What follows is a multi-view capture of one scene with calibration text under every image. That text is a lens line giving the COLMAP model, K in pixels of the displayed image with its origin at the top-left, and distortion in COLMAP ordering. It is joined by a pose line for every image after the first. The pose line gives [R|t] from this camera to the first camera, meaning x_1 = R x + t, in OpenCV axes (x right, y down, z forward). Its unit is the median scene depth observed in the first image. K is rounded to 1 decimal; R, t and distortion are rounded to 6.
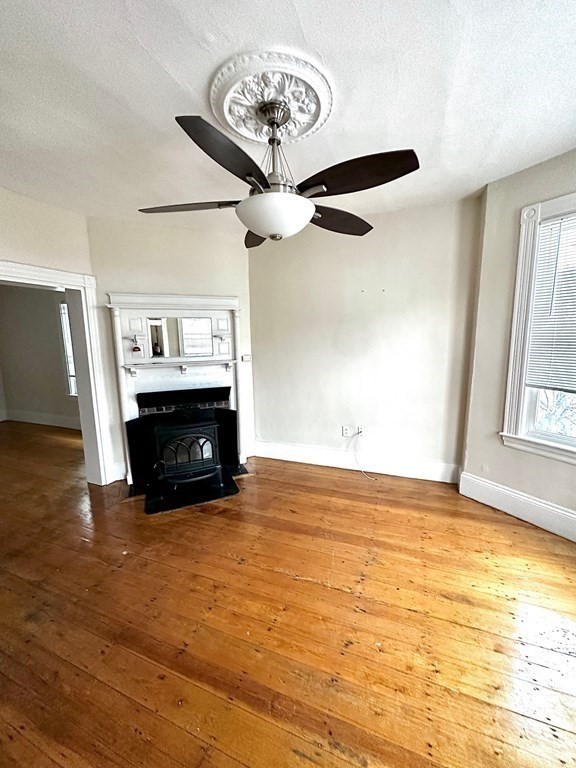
lens RADIAL K [[305.8, 0, 288.0], [0, 305.8, 384.0], [0, 0, 1]] dist [-0.000641, -0.000078]
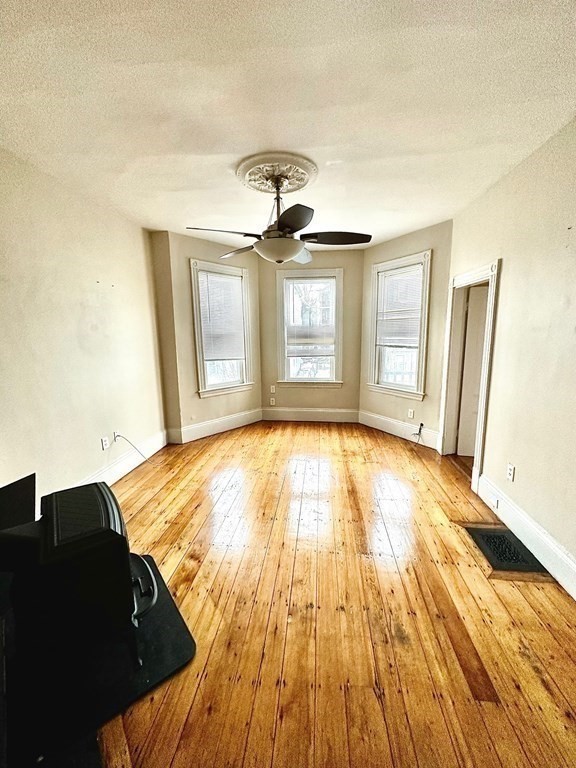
lens RADIAL K [[305.8, 0, 288.0], [0, 305.8, 384.0], [0, 0, 1]] dist [-0.000641, -0.000078]
pose [[-0.270529, -0.143403, 0.951971, -0.989073], [0.159303, 0.968543, 0.191170, -0.117305], [-0.949440, 0.203369, -0.239175, 0.912963]]
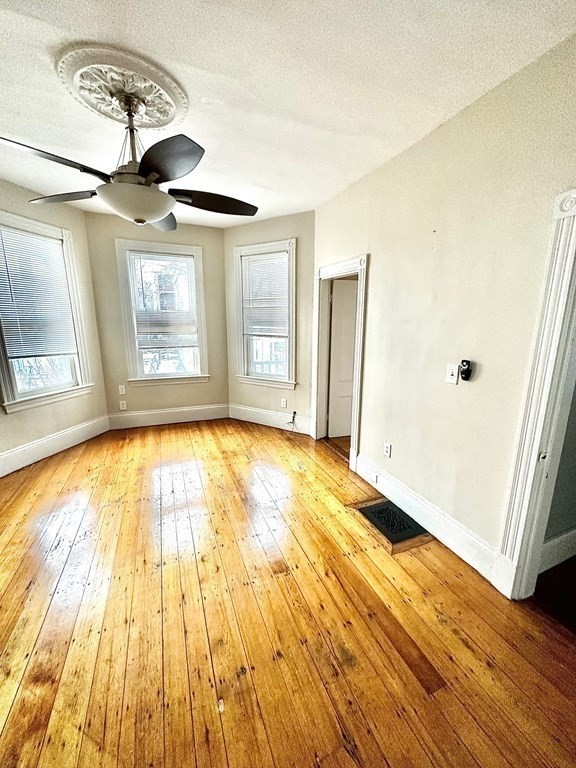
lens RADIAL K [[305.8, 0, 288.0], [0, 305.8, 384.0], [0, 0, 1]] dist [-0.000641, -0.000078]
pose [[-0.699490, -0.138893, 0.701015, -0.792405], [0.107882, 0.949167, 0.295708, -0.126271], [-0.706452, 0.282472, -0.648949, 0.950140]]
